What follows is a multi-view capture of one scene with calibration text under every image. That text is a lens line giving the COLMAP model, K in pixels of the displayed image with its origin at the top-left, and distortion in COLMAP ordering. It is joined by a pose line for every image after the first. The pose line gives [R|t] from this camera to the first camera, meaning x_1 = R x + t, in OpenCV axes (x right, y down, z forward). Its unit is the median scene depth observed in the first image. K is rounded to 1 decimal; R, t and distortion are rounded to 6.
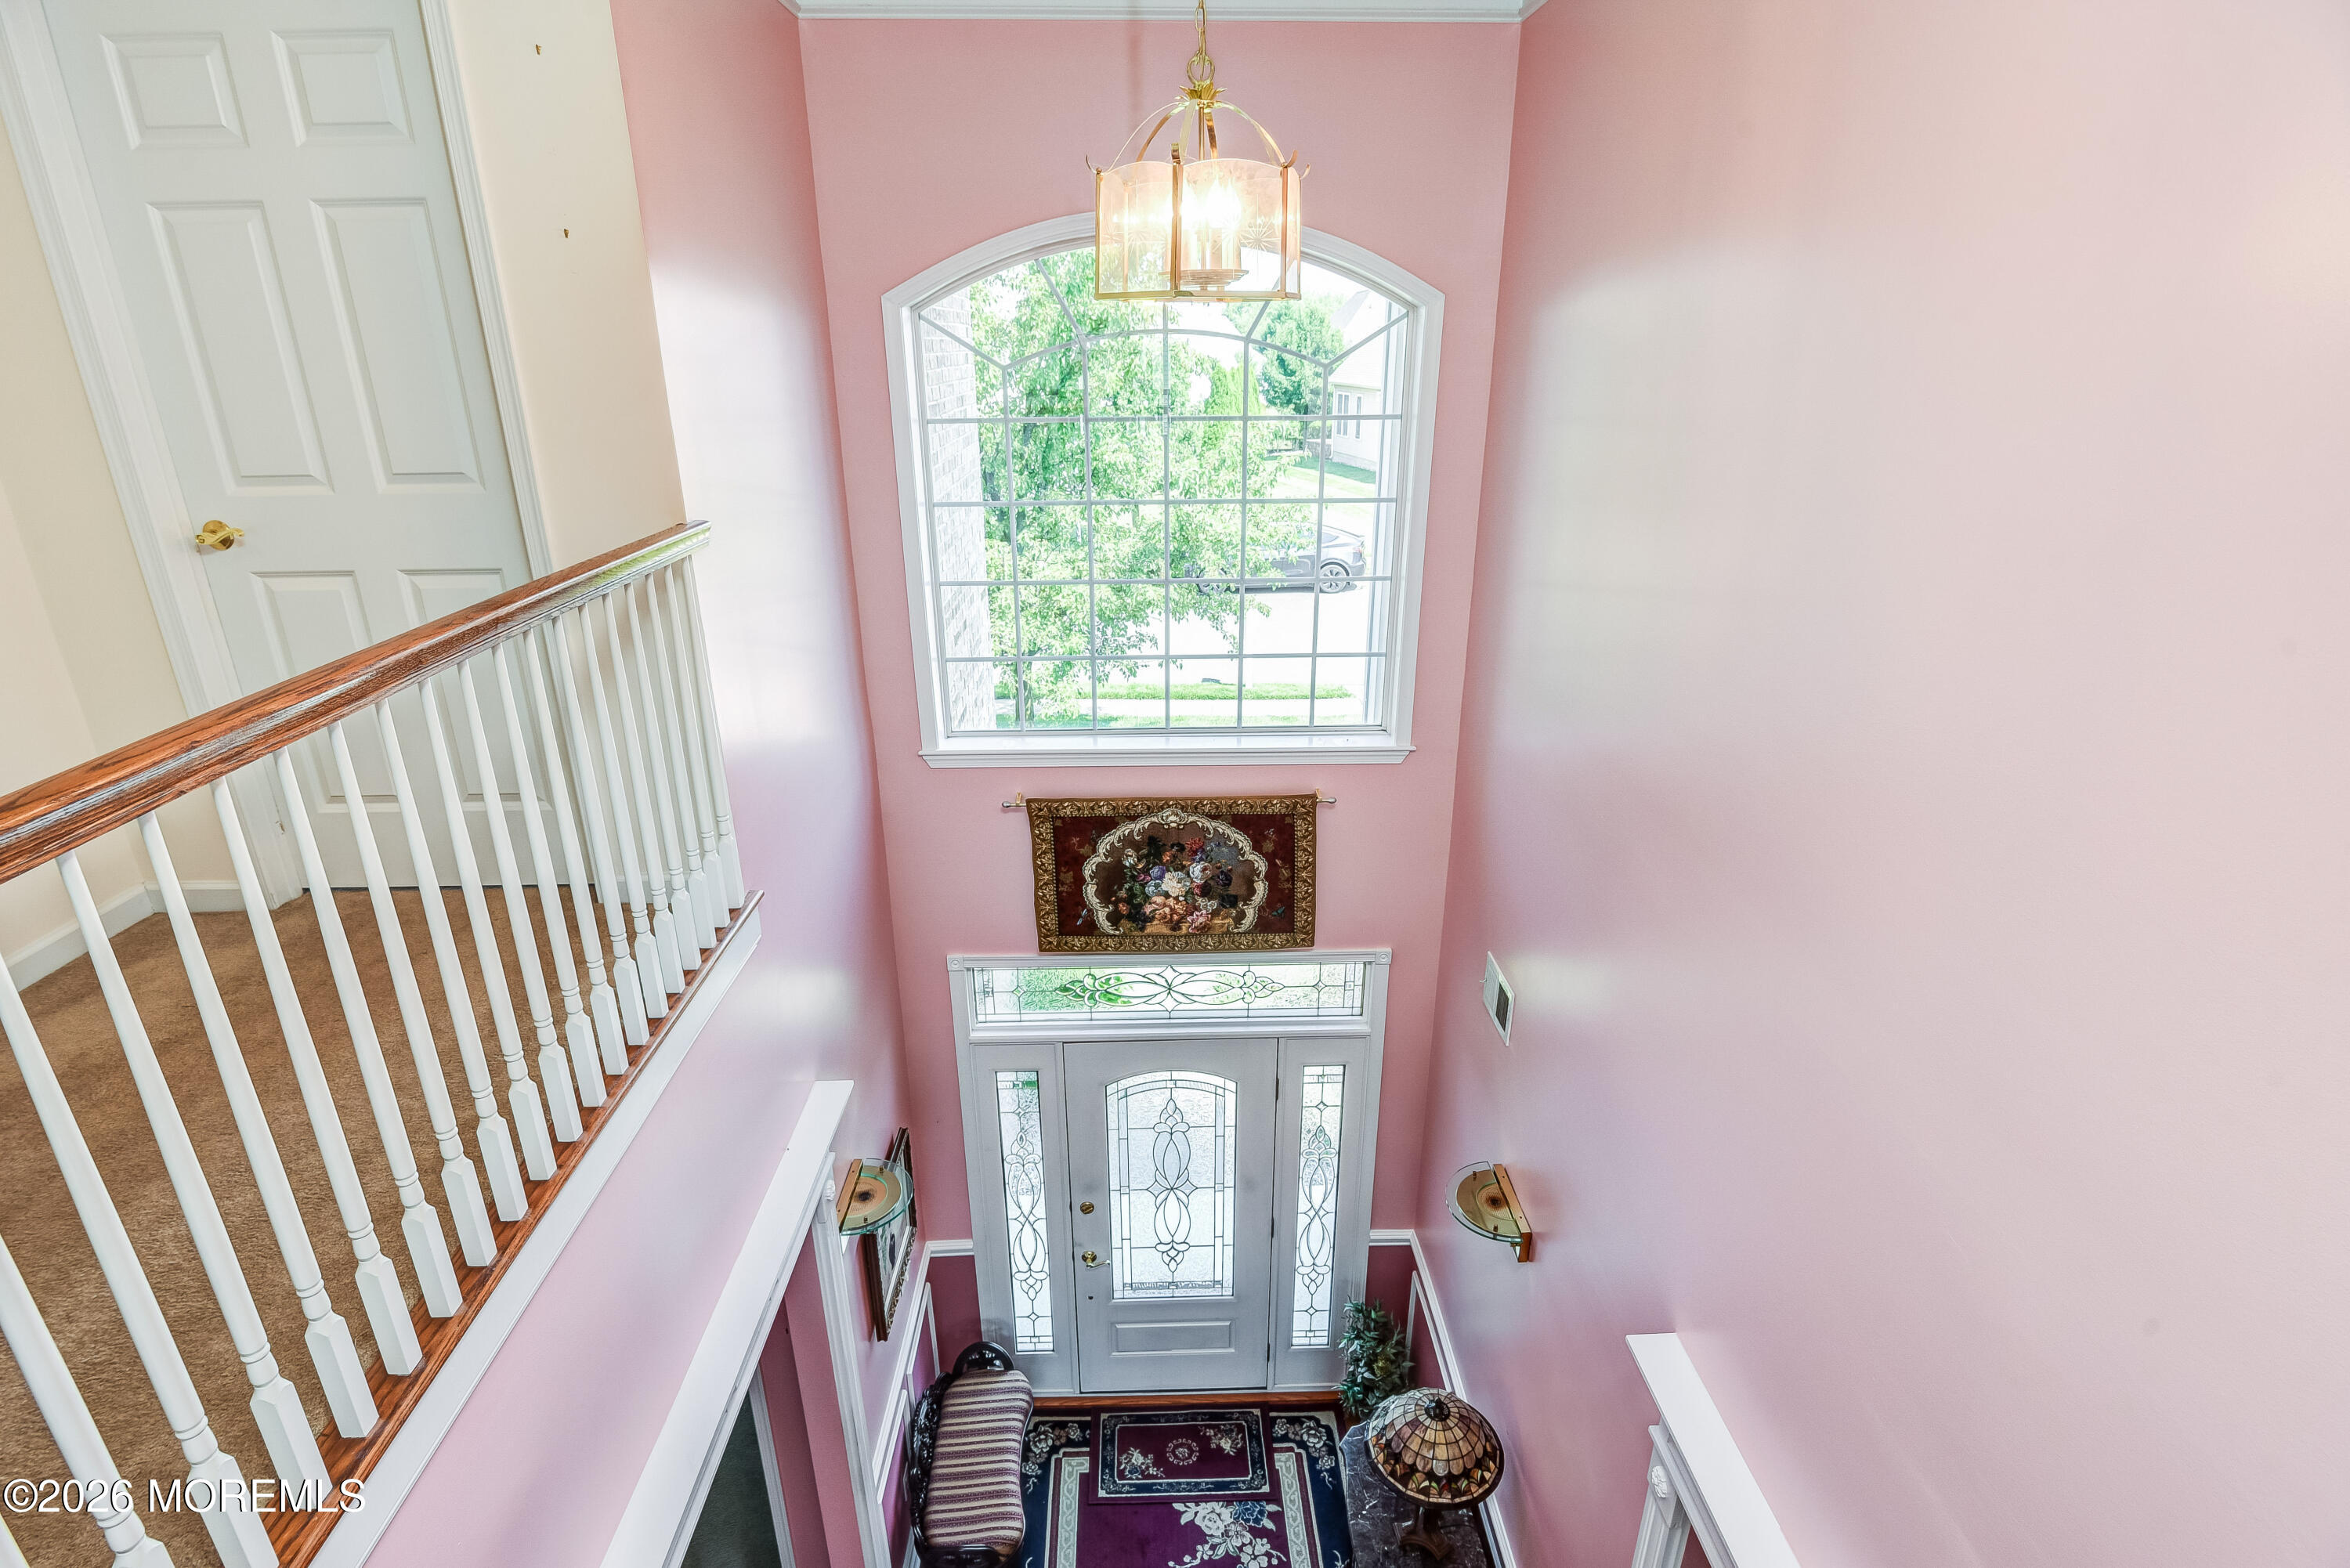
lens RADIAL K [[1149.5, 0, 1182.6], [0, 1149.5, 779.6], [0, 0, 1]] dist [-0.026030, 0.000557]
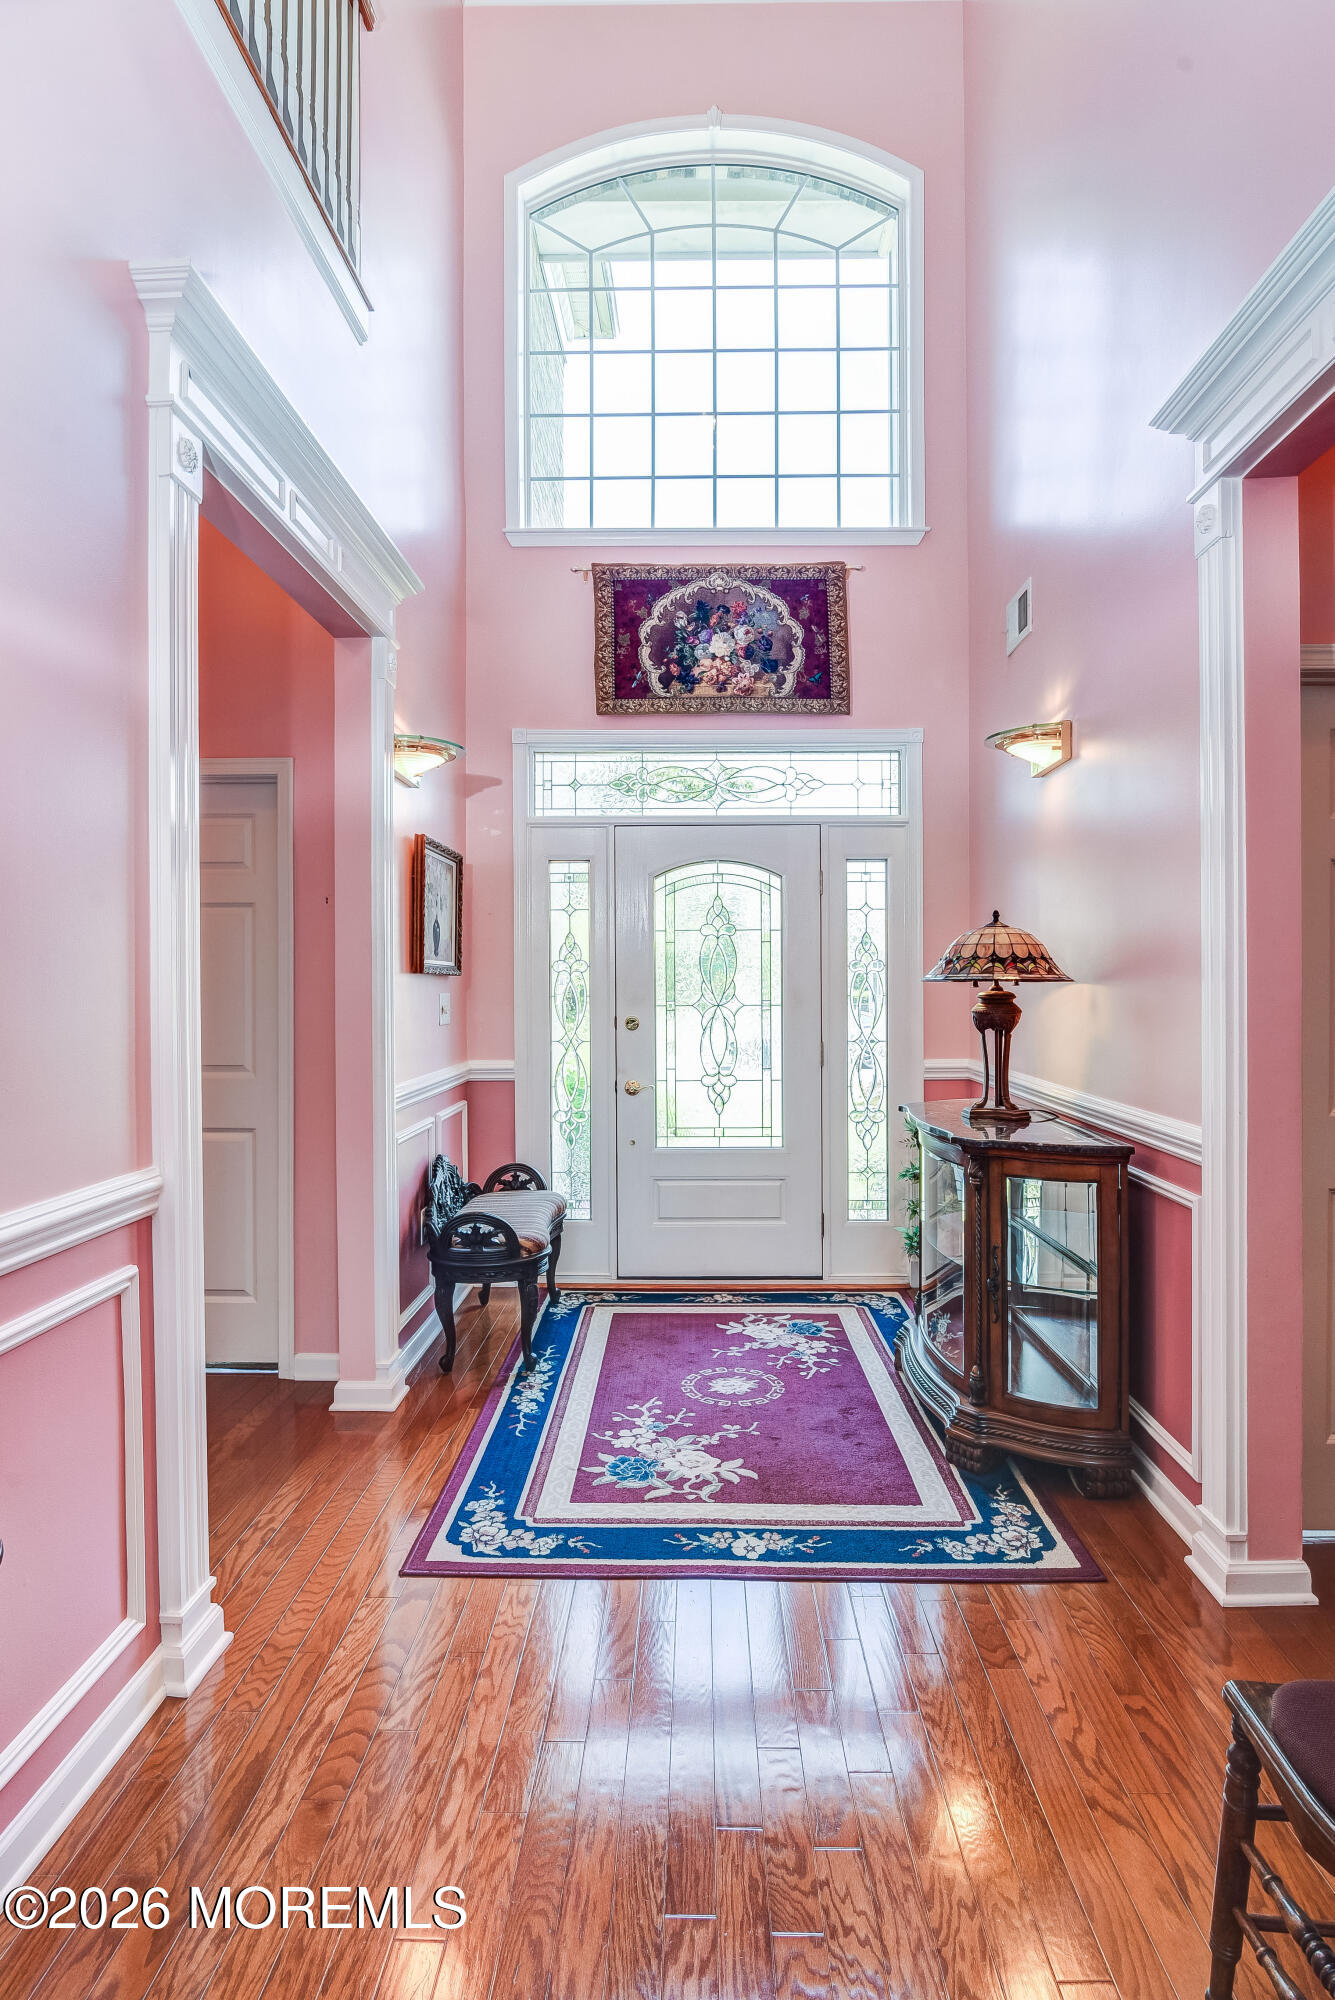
lens RADIAL K [[1071.9, 0, 679.3], [0, 1071.9, 990.5], [0, 0, 1]] dist [-0.024758, 0.000802]
pose [[0.998642, -0.002529, -0.052029, 0.005997], [-0.015876, 0.936525, -0.350241, 0.754860], [0.049612, 0.350592, 0.935213, 0.145114]]
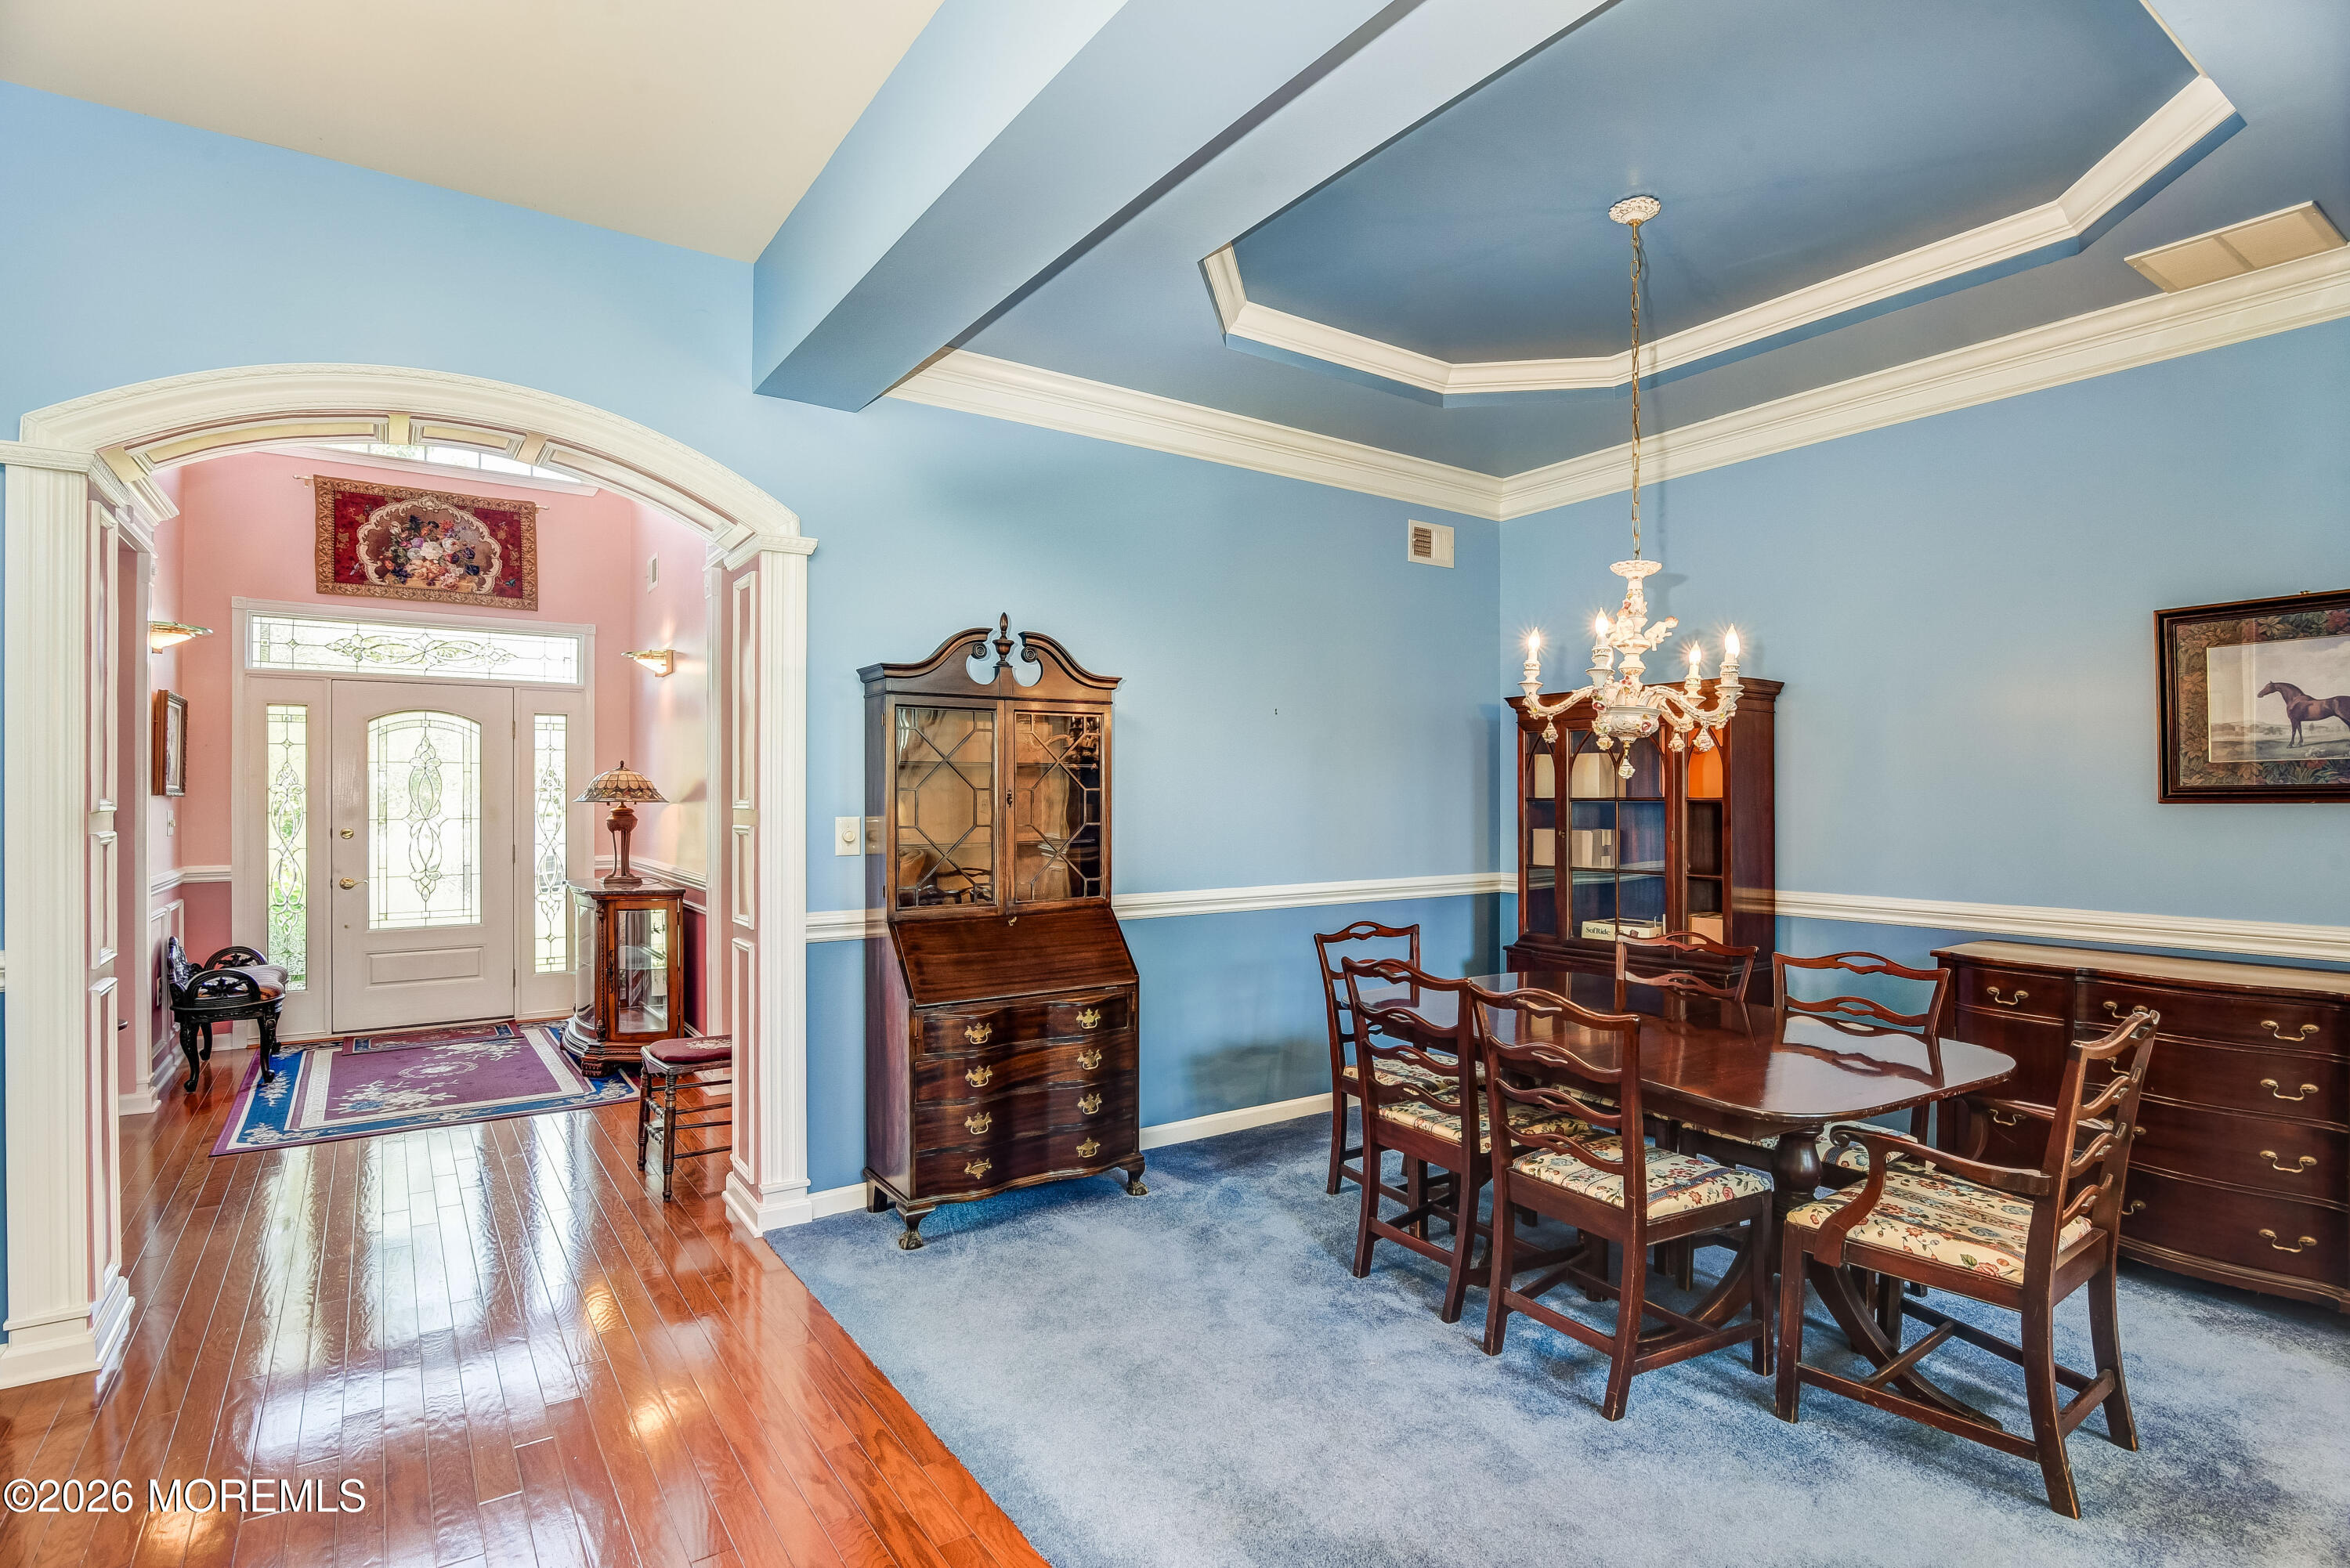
lens RADIAL K [[1149.5, 0, 1185.8], [0, 1149.5, 791.2], [0, 0, 1]] dist [-0.026030, 0.000557]
pose [[0.835206, 0.002777, 0.549931, 0.002590], [0.197260, 0.931930, -0.304293, 1.008622], [-0.513342, 0.362627, 0.777806, -0.530396]]
